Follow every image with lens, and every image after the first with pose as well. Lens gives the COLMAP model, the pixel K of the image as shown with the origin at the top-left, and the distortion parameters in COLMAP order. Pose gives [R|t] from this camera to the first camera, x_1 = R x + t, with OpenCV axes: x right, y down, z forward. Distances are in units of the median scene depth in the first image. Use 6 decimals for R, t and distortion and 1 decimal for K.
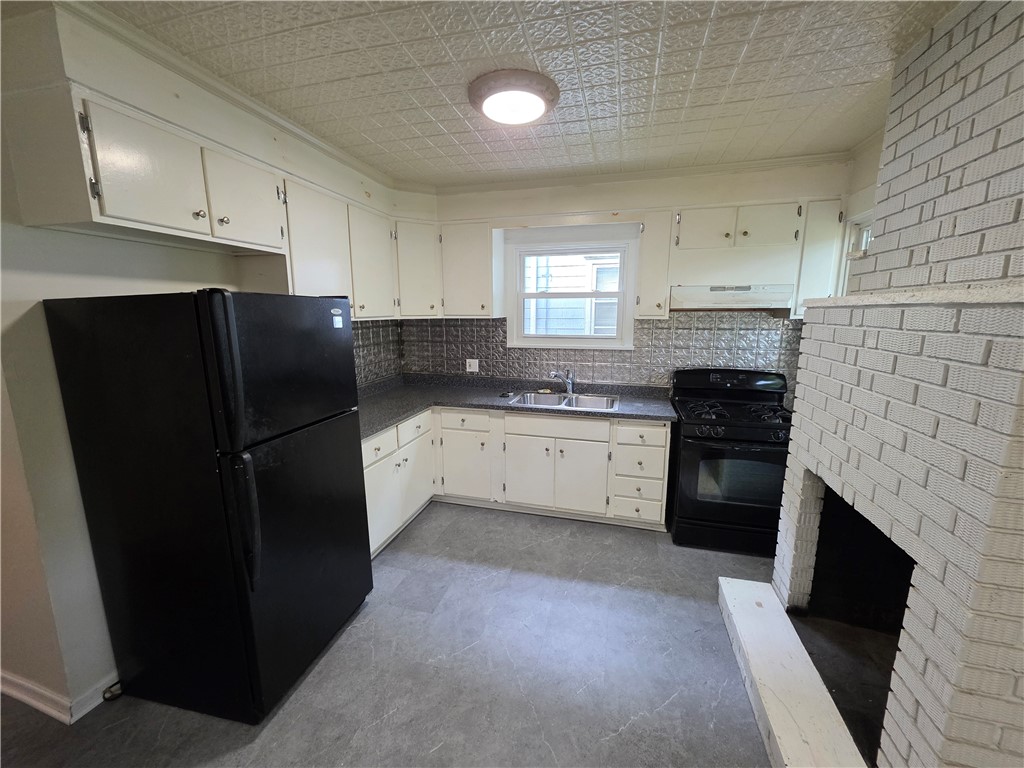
lens RADIAL K [[408.2, 0, 513.7], [0, 408.2, 384.1], [0, 0, 1]] dist [-0.000293, -0.000136]
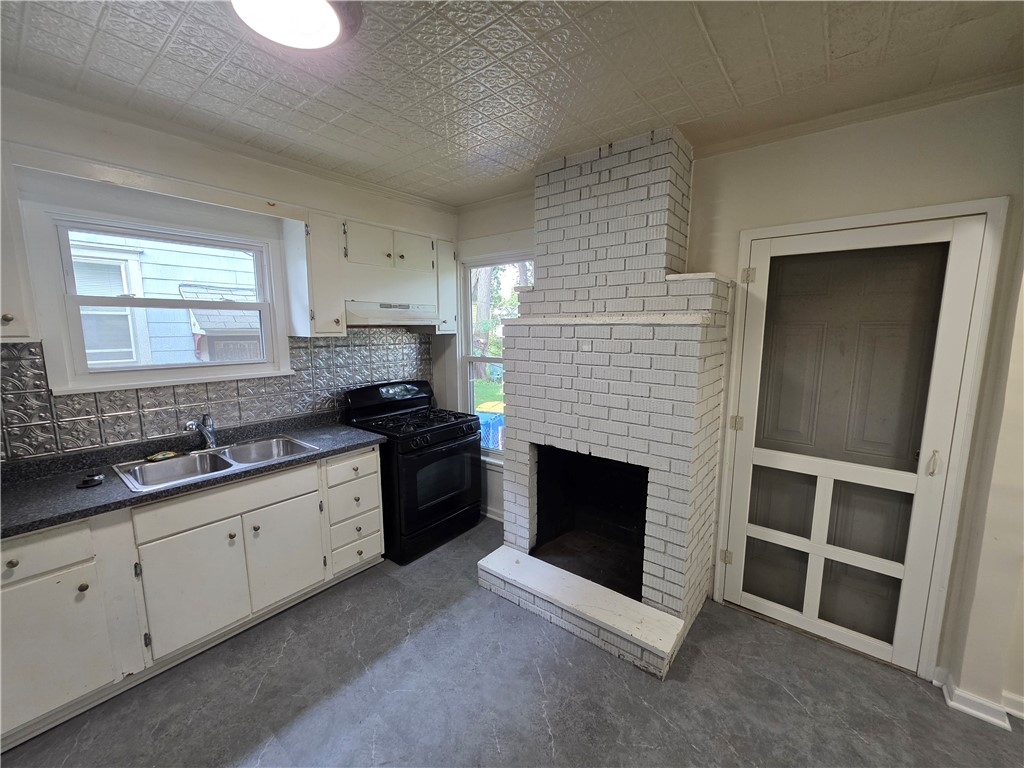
lens RADIAL K [[408.2, 0, 513.7], [0, 408.2, 384.1], [0, 0, 1]] dist [-0.000293, -0.000136]
pose [[0.391674, -0.126755, 0.911331, -0.328698], [0.161247, 0.984593, 0.067643, -0.056206], [-0.905865, 0.120455, 0.406079, 0.307505]]
